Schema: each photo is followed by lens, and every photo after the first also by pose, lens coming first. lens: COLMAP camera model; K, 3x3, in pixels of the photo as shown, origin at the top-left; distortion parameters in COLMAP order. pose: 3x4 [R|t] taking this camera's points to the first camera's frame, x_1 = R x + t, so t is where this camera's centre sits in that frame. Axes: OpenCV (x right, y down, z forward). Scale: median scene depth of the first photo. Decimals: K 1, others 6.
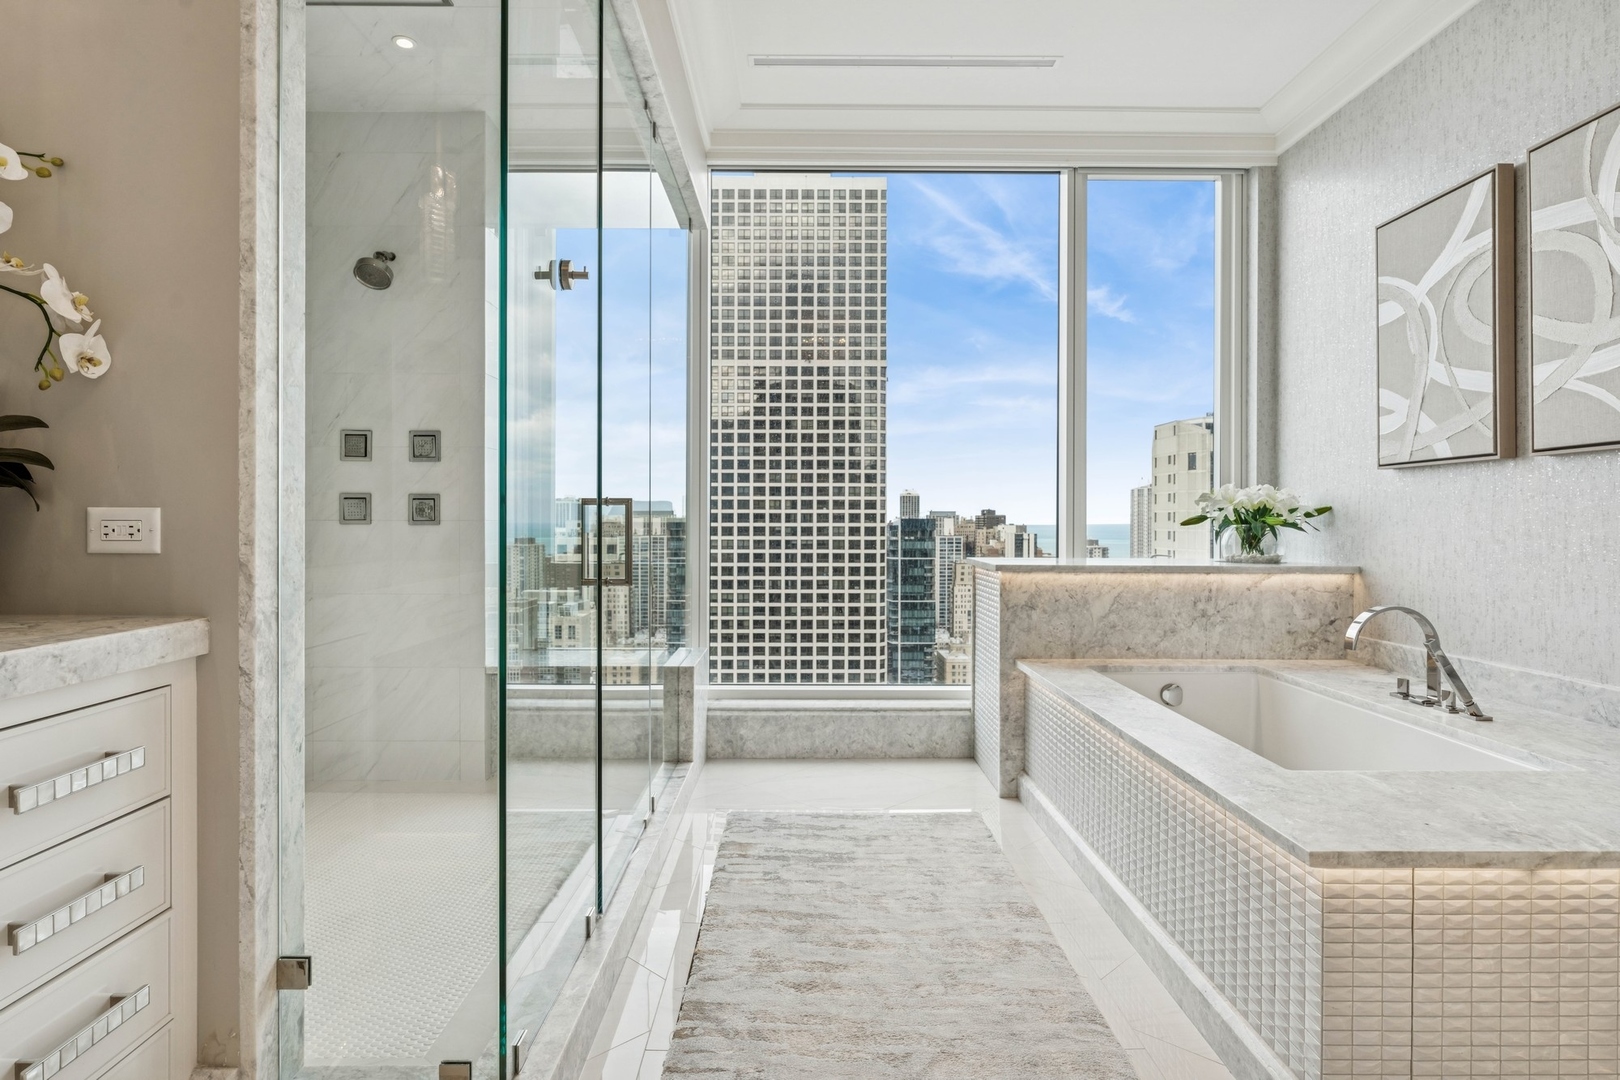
lens RADIAL K [[920.4, 0, 807.6], [0, 920.4, 523.9], [0, 0, 1]] dist [-0.000681, 0.000493]
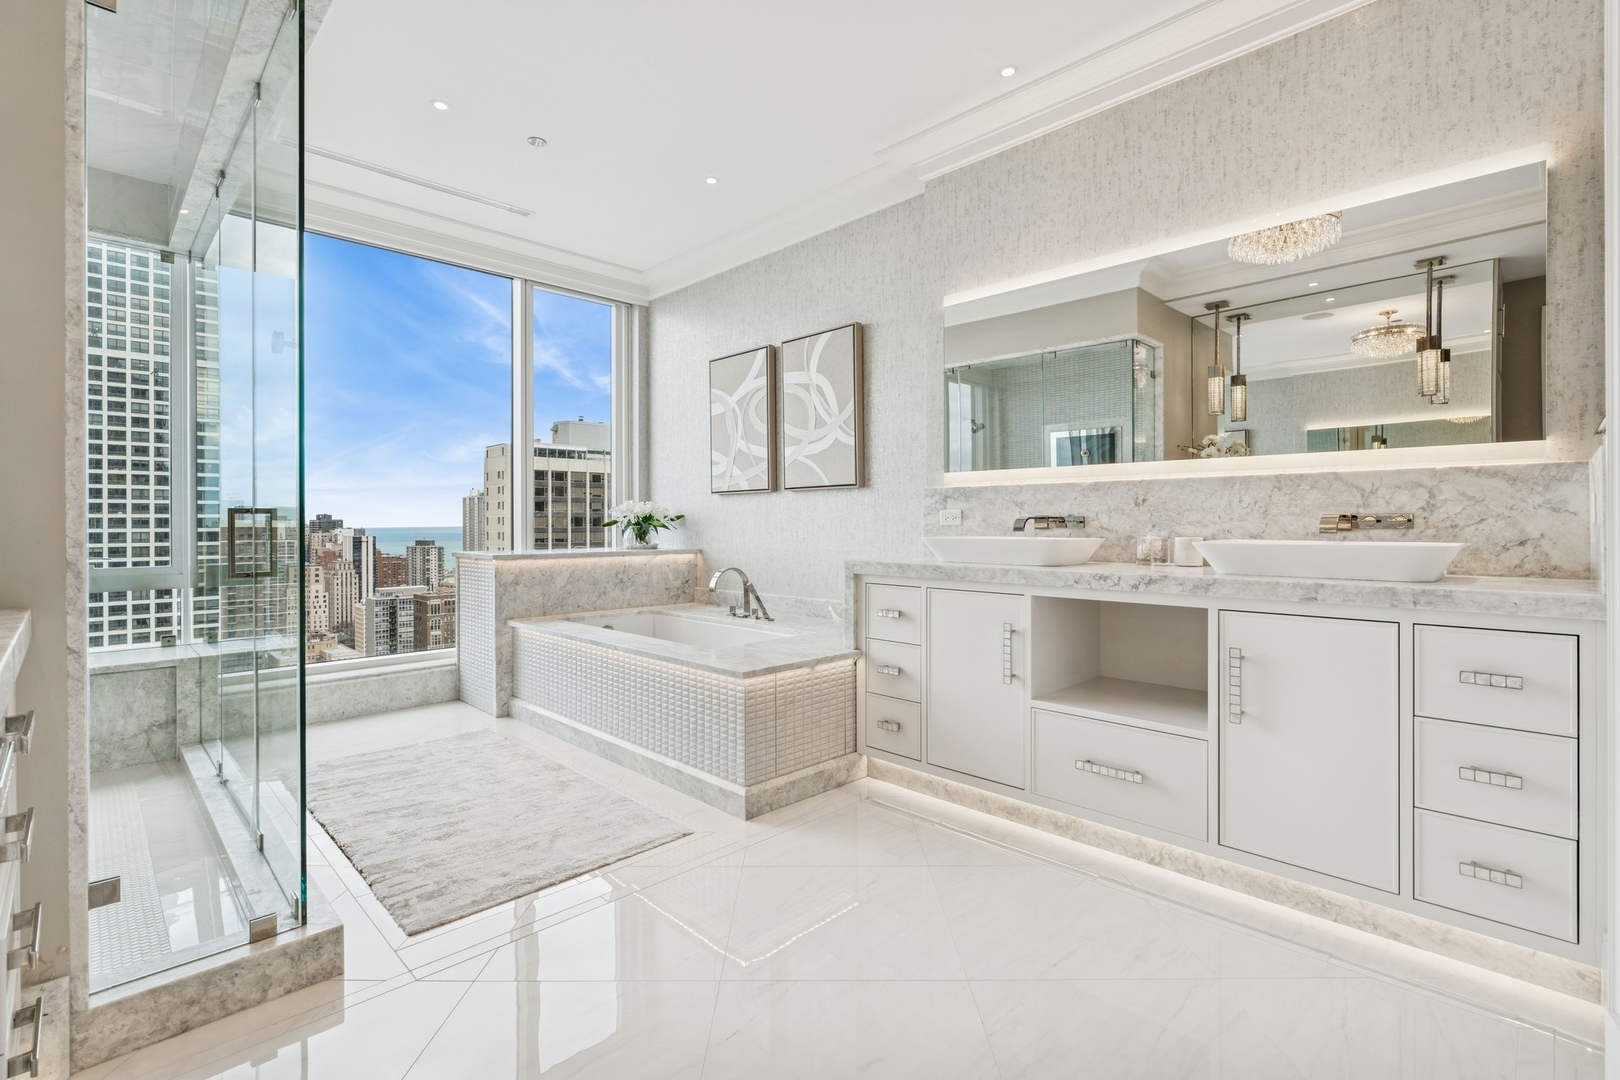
lens RADIAL K [[739.4, 0, 805.5], [0, 739.4, 531.4], [0, 0, 1]] dist [-0.000591, -0.000087]
pose [[0.716541, -0.013024, 0.697423, -0.245260], [0.008223, 0.999914, 0.010225, -0.000343], [-0.697496, -0.001591, 0.716587, -0.160080]]
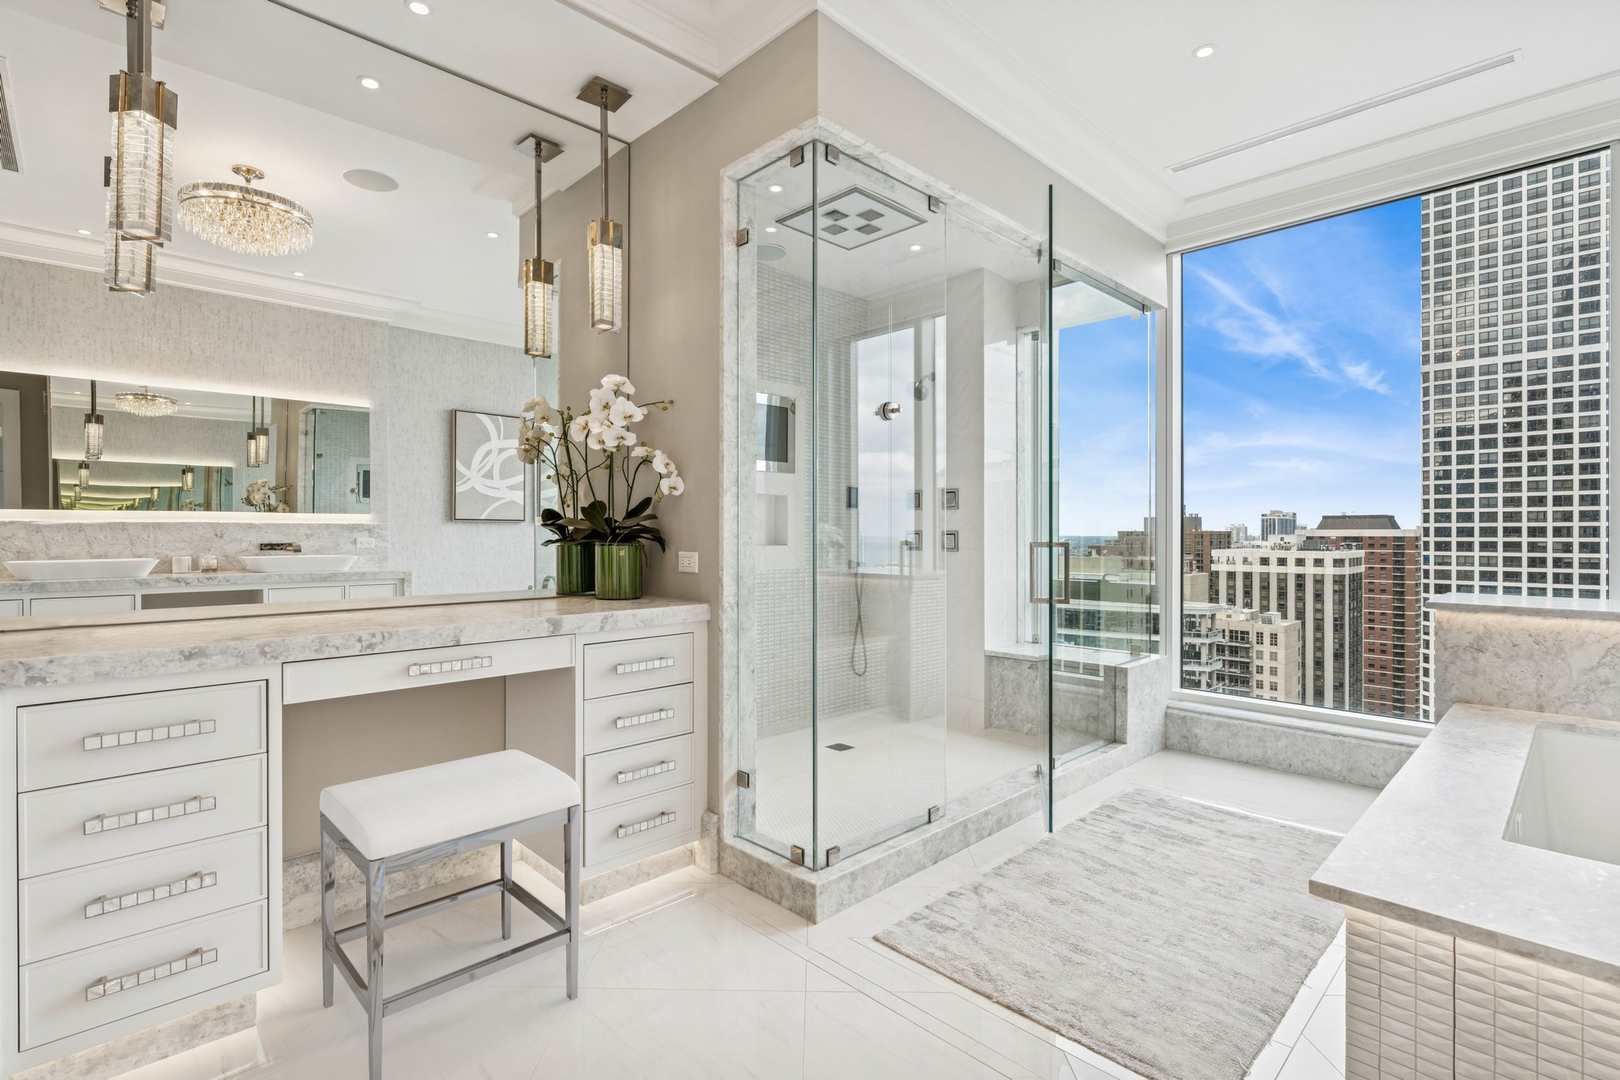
lens RADIAL K [[759.9, 0, 807.7], [0, 759.9, 533.9], [0, 0, 1]] dist [-0.000165, 0.001036]
pose [[0.691938, -0.001079, -0.721956, 0.329771], [-0.002165, 0.999991, -0.003569, -0.022873], [0.721953, 0.004033, 0.691930, -0.029317]]
